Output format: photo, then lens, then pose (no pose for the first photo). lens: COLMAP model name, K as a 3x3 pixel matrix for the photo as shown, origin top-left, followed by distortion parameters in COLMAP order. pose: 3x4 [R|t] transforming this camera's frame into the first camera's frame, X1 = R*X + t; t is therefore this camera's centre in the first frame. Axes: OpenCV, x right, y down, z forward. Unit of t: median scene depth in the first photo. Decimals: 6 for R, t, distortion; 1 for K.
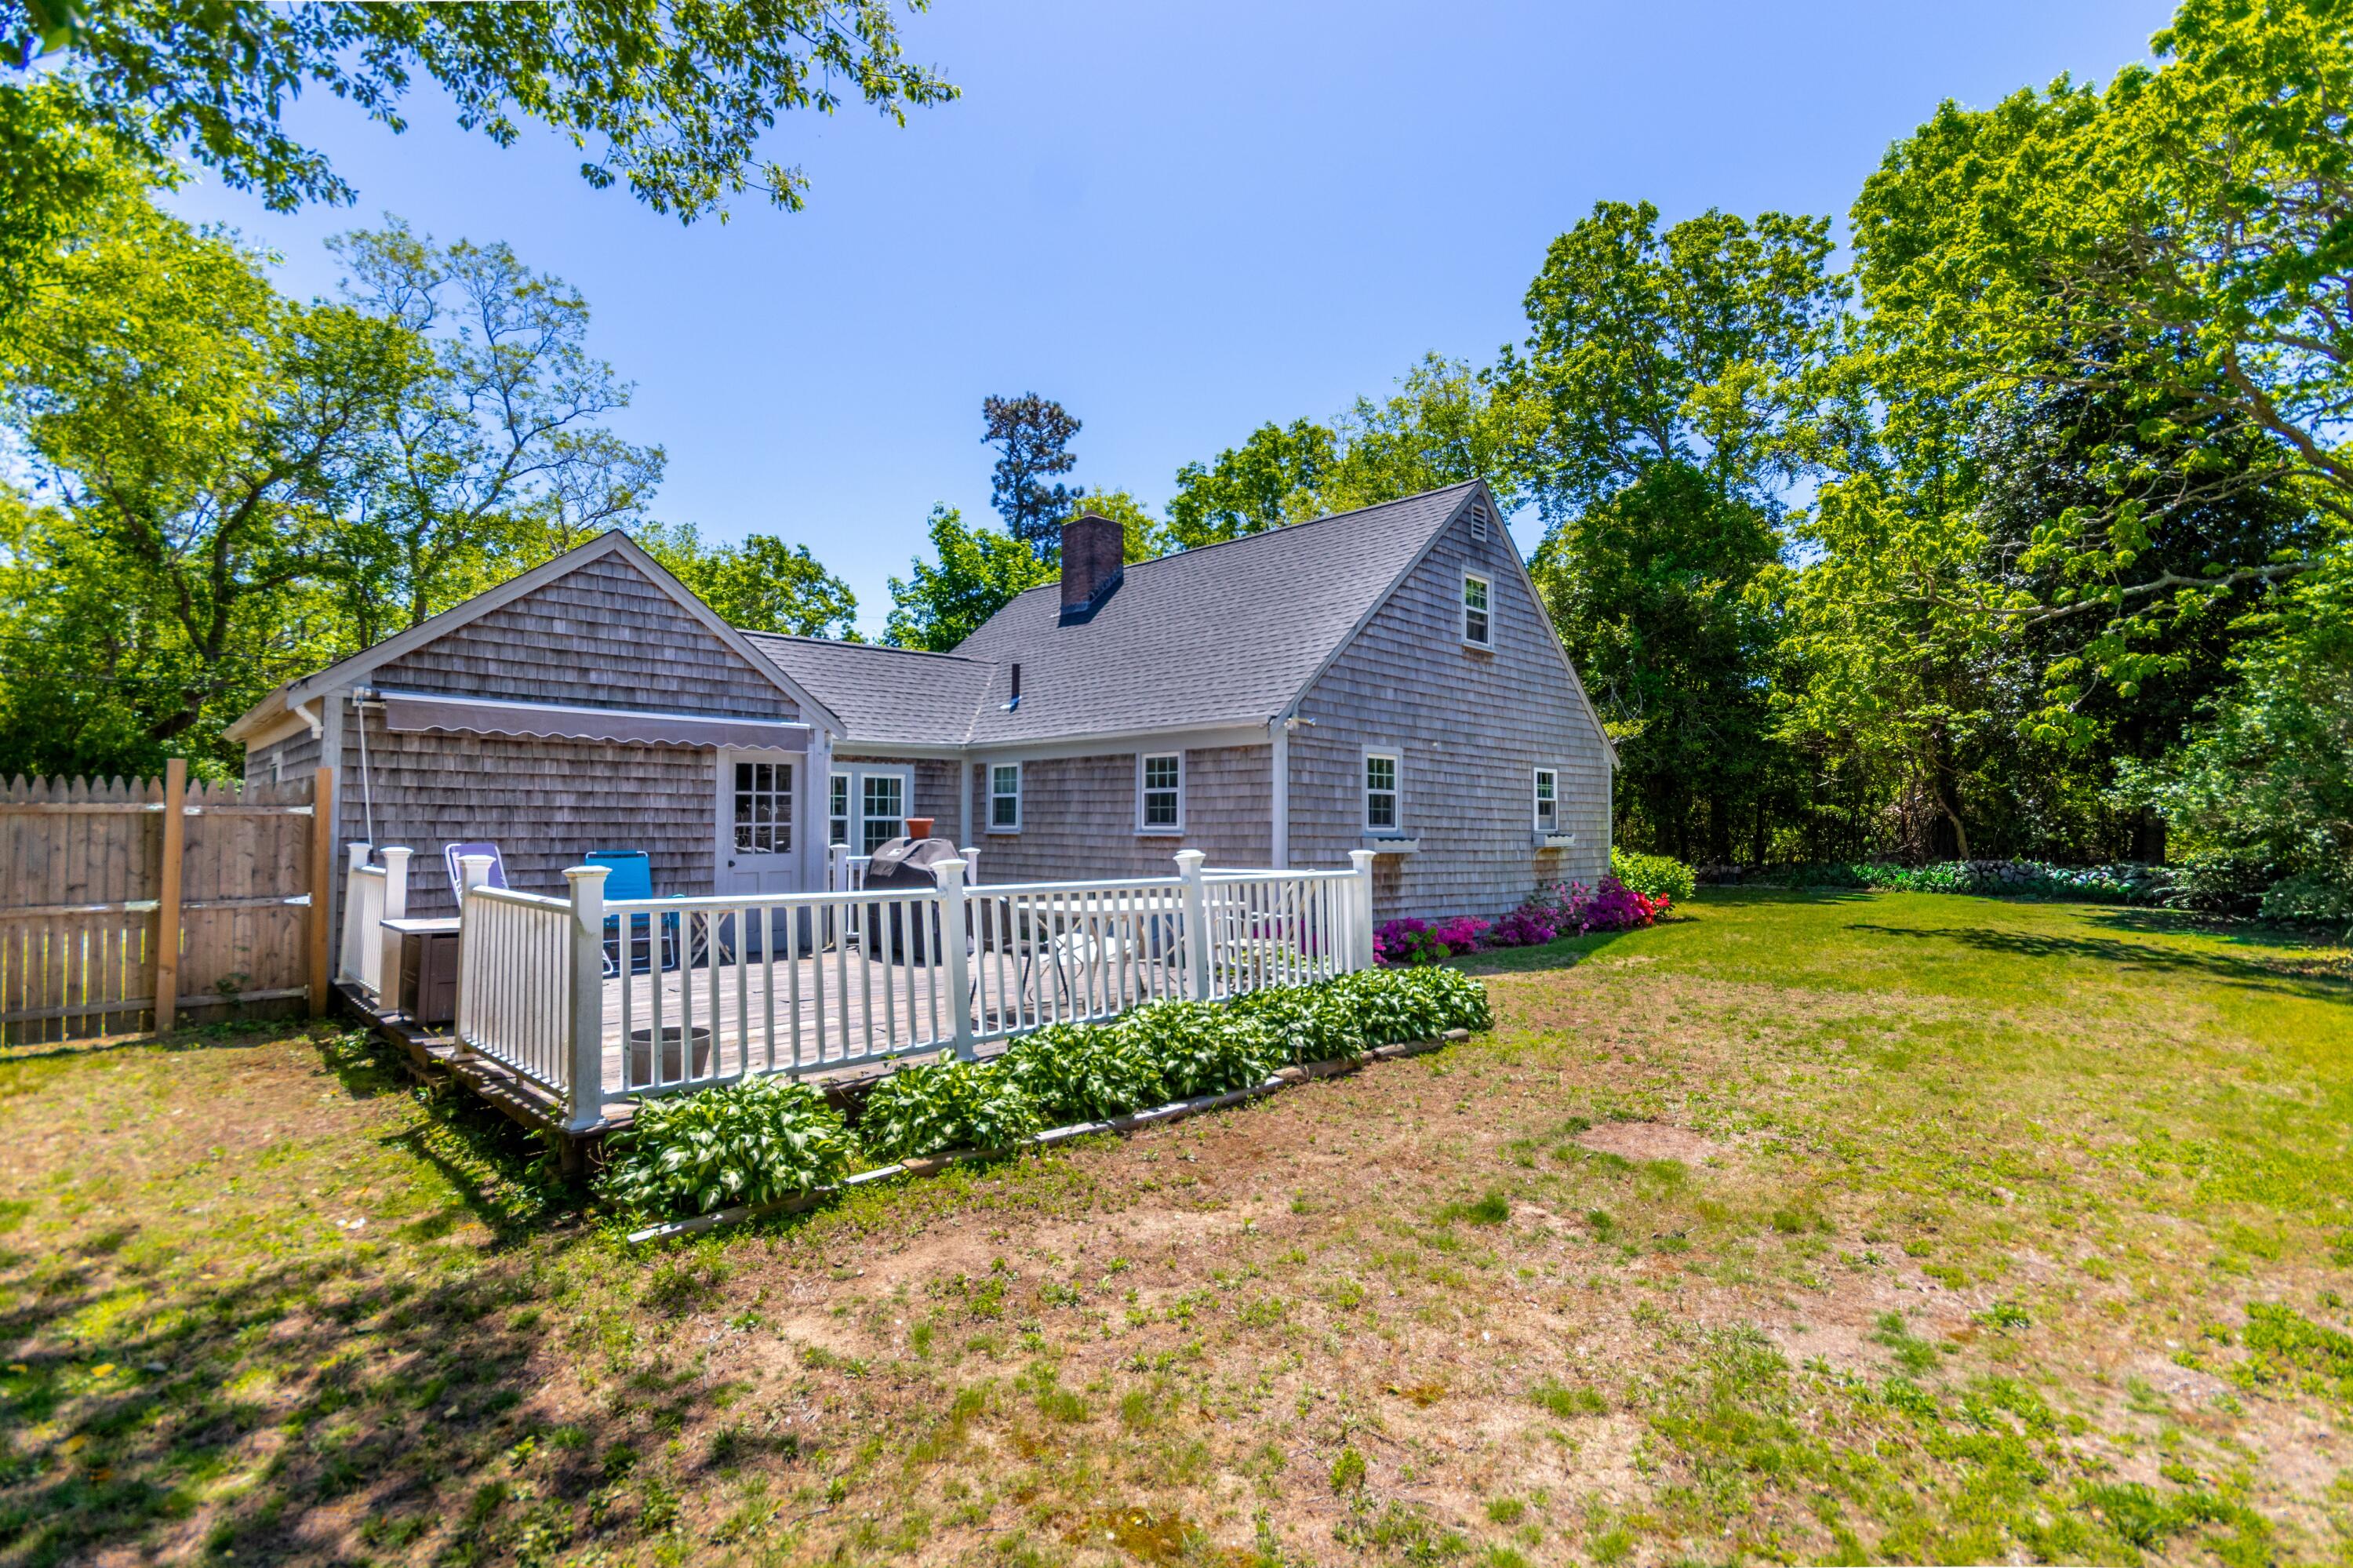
lens RADIAL K [[1096.7, 0, 1187.6], [0, 1096.7, 784.6], [0, 0, 1]] dist [-0.000553, 0.000617]
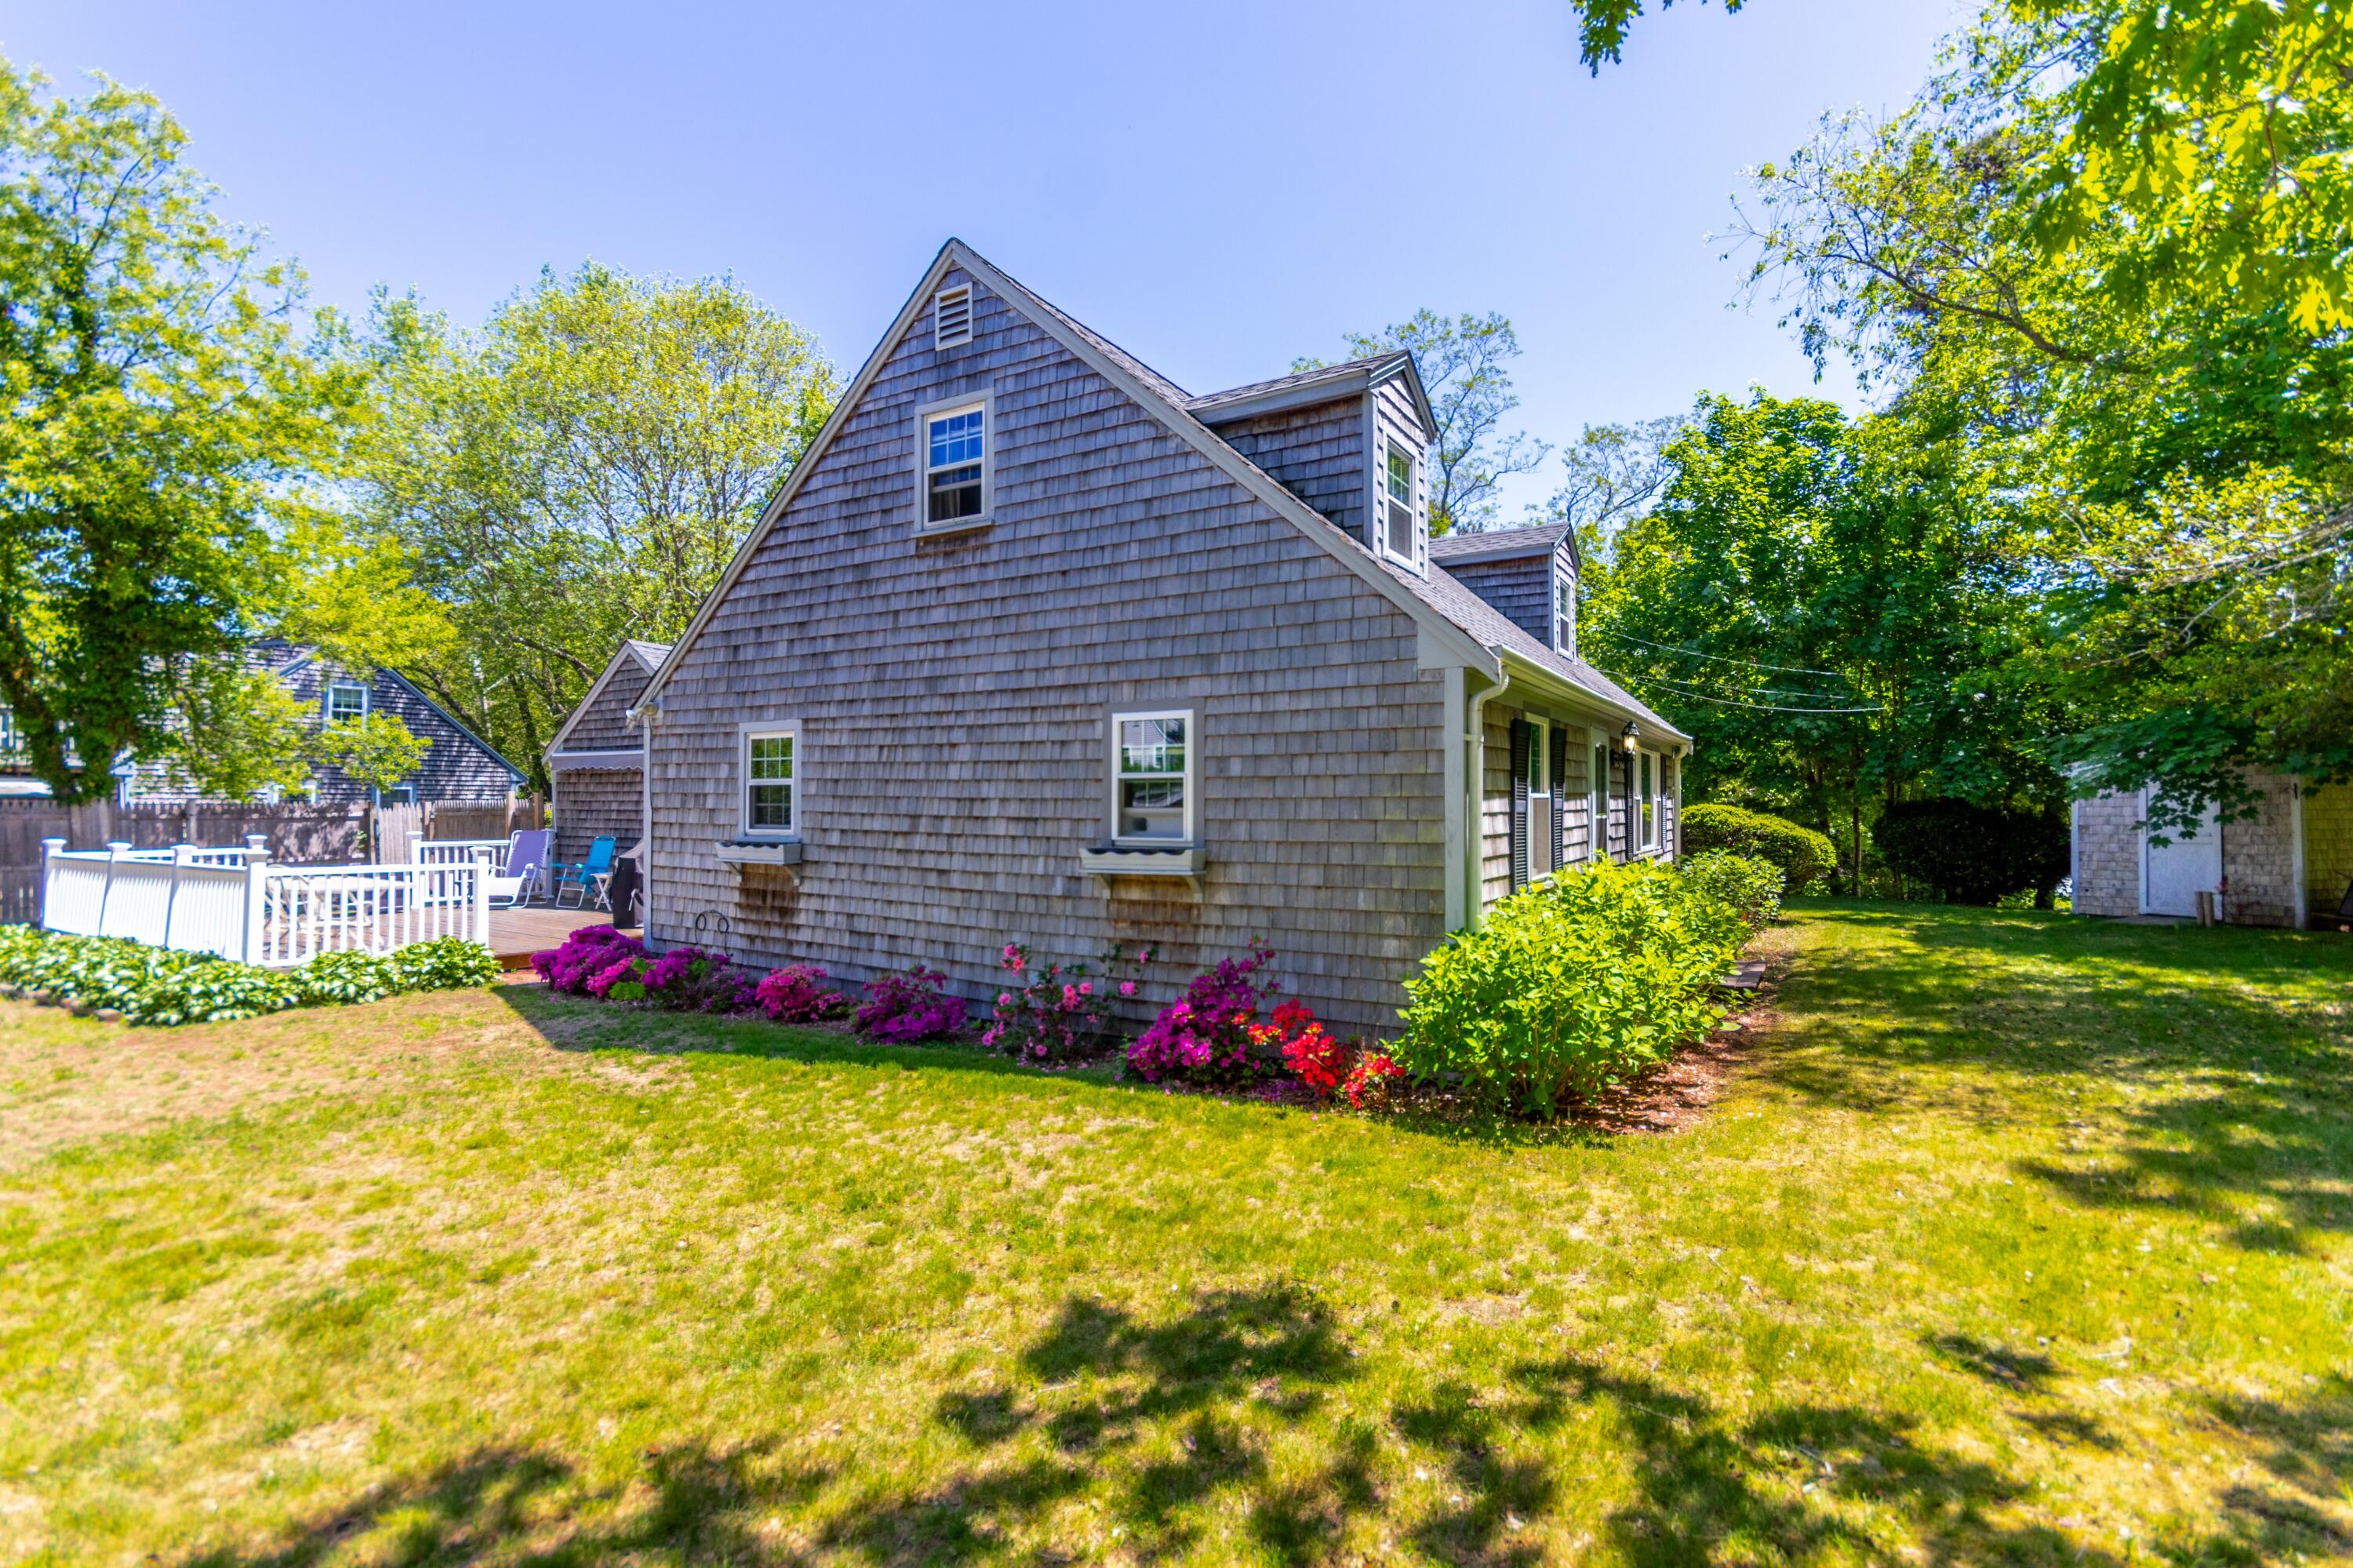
lens RADIAL K [[1096.7, 0, 1187.6], [0, 1096.7, 784.6], [0, 0, 1]] dist [-0.000553, 0.000617]
pose [[0.230965, -0.021763, -0.972719, 0.974608], [0.040841, 0.999086, -0.012655, 0.029628], [0.972104, -0.036804, 0.231643, 1.098990]]
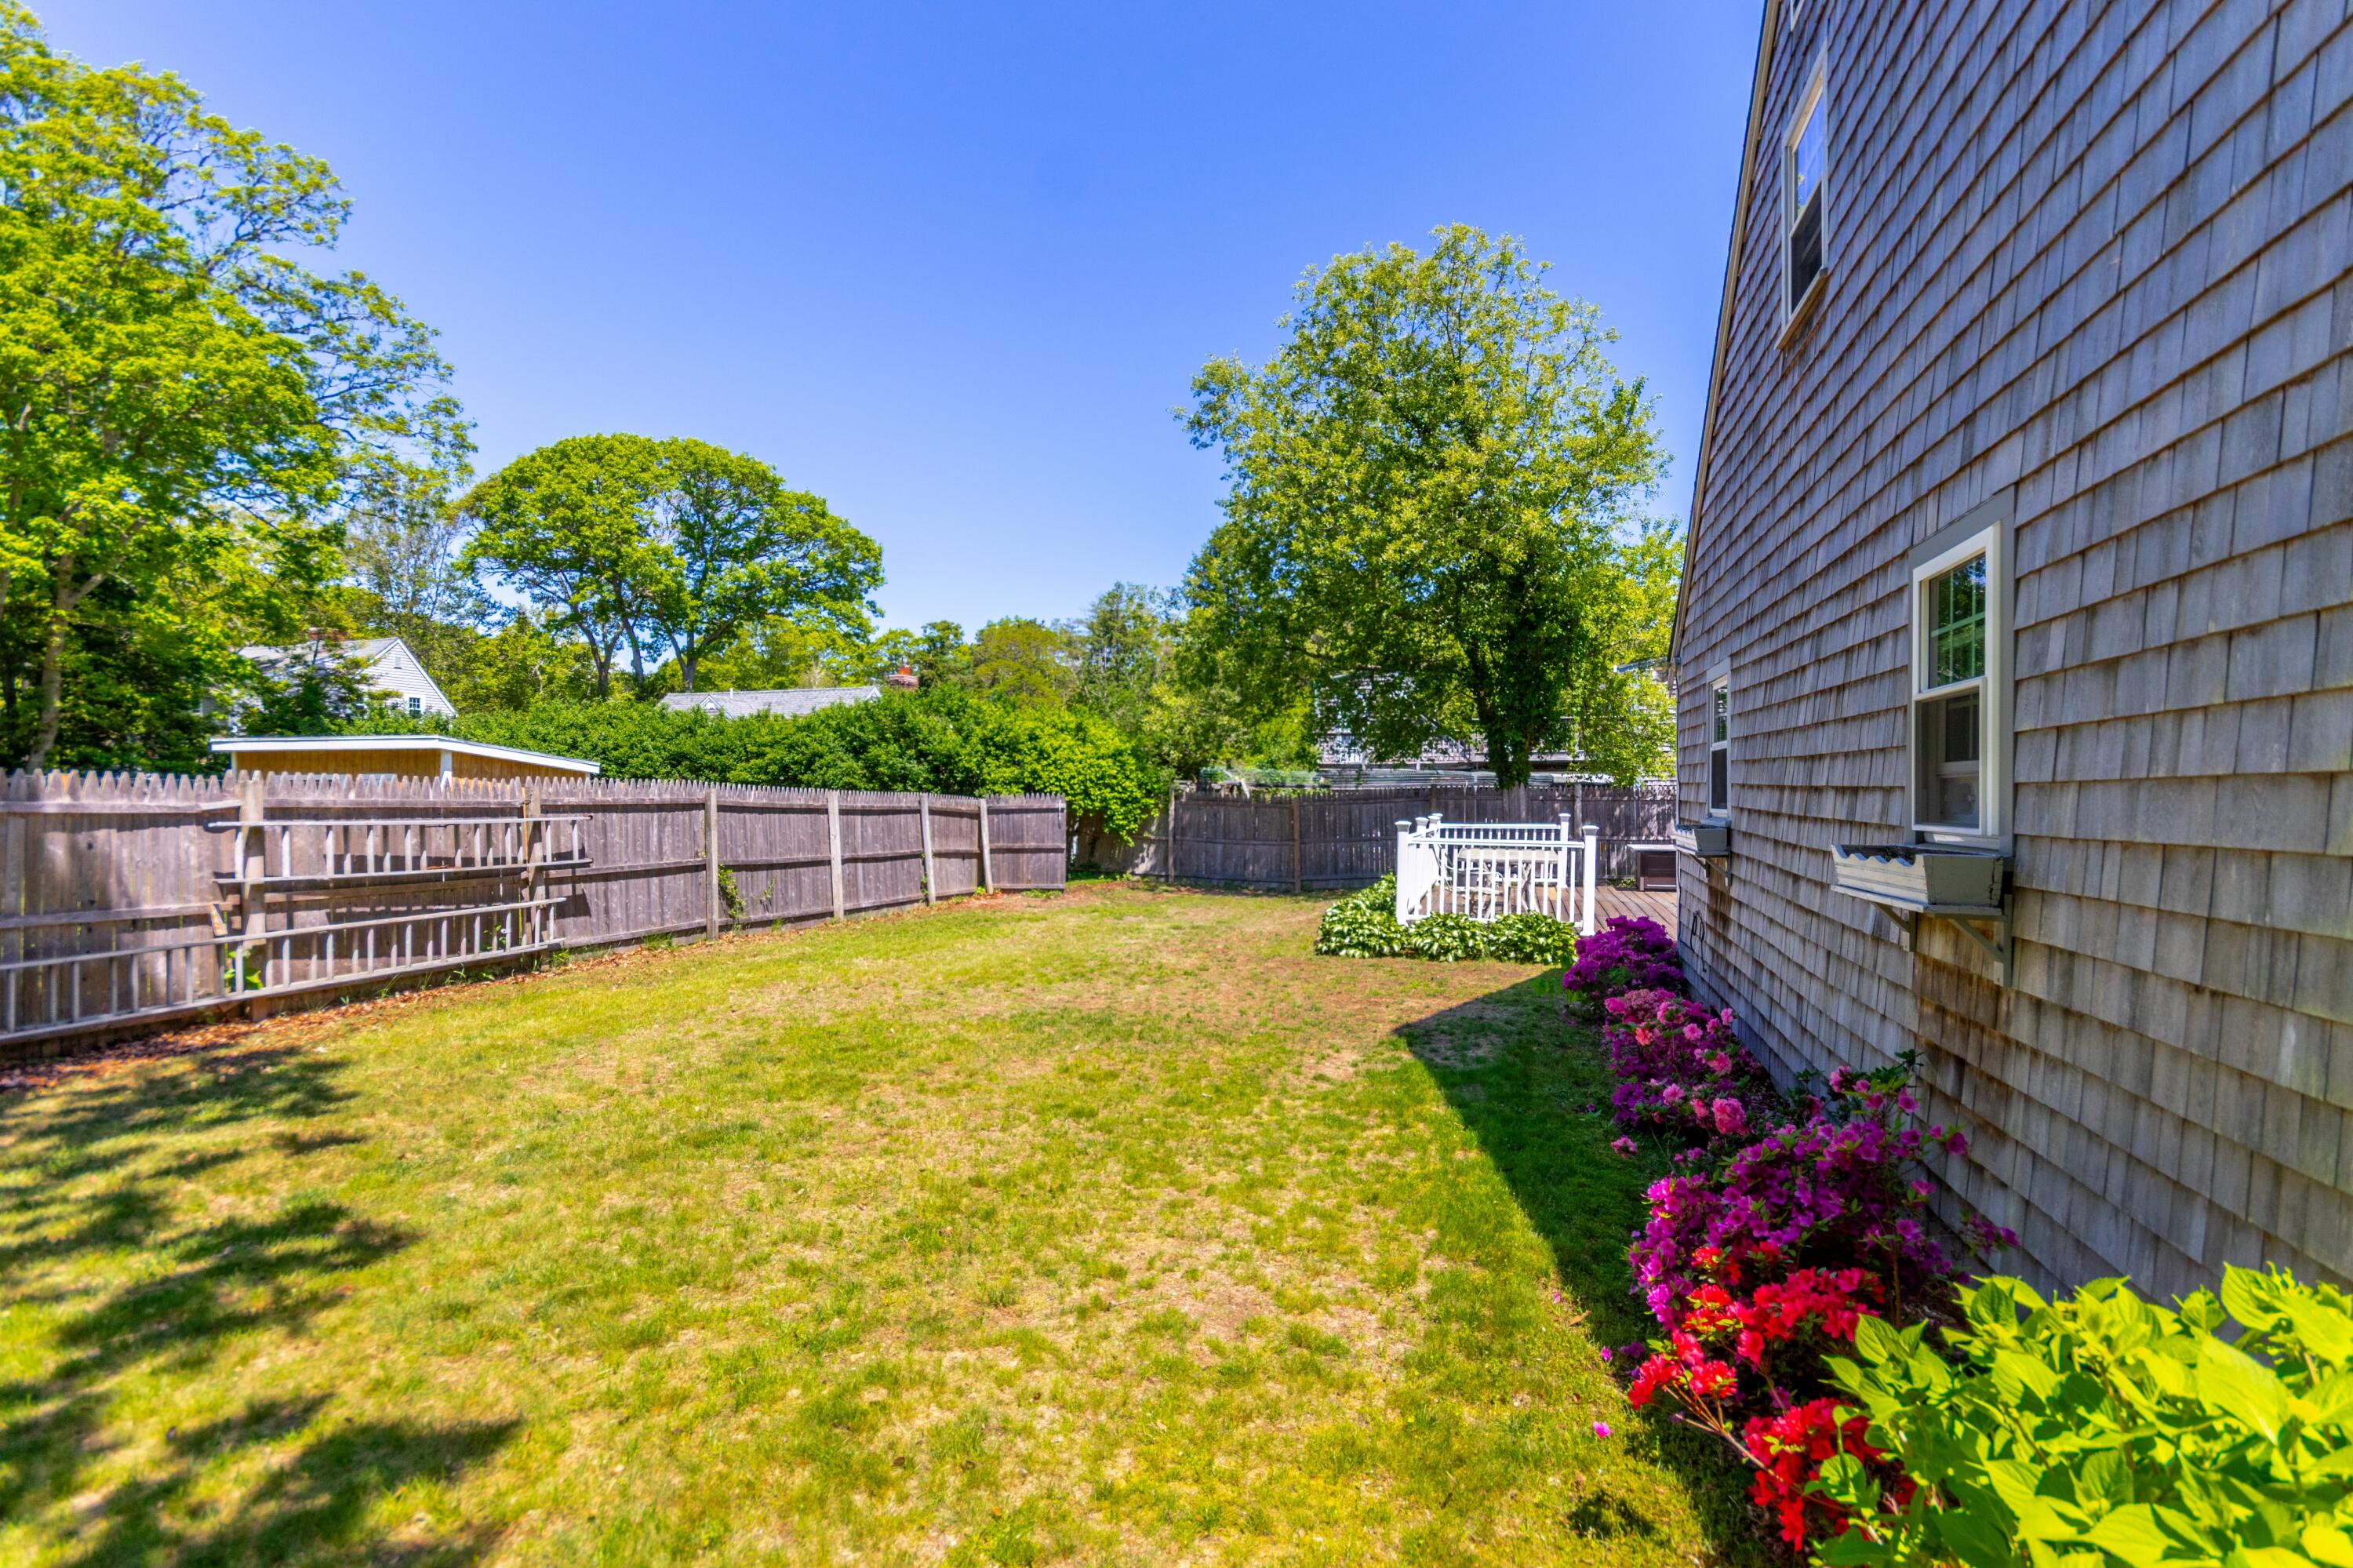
lens RADIAL K [[1096.7, 0, 1187.6], [0, 1096.7, 784.6], [0, 0, 1]] dist [-0.000553, 0.000617]
pose [[-0.889463, -0.008417, -0.456929, 0.676249], [0.017239, 0.998501, -0.051951, 0.051129], [0.456682, -0.054085, -0.887985, 1.373958]]
